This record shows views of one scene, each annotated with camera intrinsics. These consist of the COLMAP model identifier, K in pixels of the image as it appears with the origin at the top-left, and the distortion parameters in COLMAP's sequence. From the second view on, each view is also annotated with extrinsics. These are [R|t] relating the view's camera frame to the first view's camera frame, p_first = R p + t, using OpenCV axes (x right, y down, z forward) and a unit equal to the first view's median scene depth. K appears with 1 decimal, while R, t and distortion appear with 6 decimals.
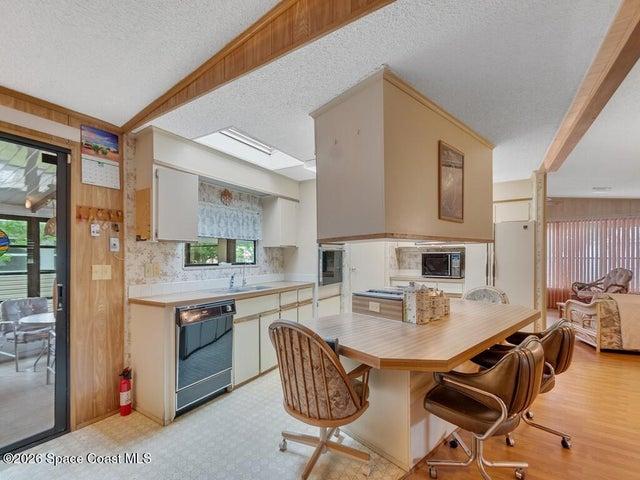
lens RADIAL K [[283.7, 0, 311.1], [0, 283.7, 257.4], [0, 0, 1]] dist [-0.001152, -0.000742]
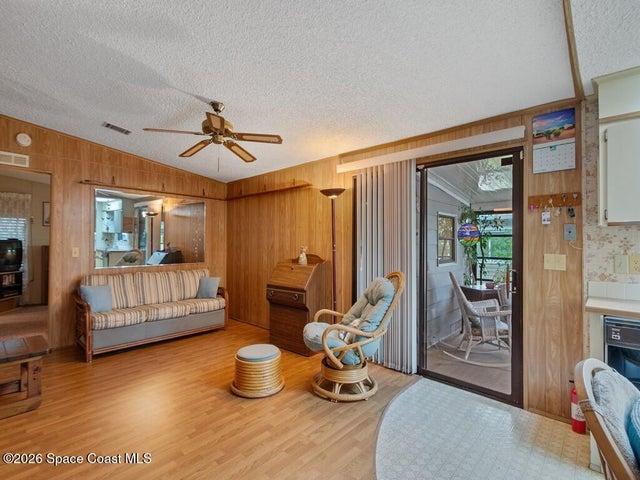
lens RADIAL K [[305.4, 0, 313.9], [0, 305.4, 241.3], [0, 0, 1]] dist [-0.001237, -0.001735]
pose [[-0.174093, -0.010578, -0.984672, 0.388748], [-0.006205, 0.999934, -0.009645, -0.001200], [0.984710, 0.004431, -0.174148, 0.379560]]
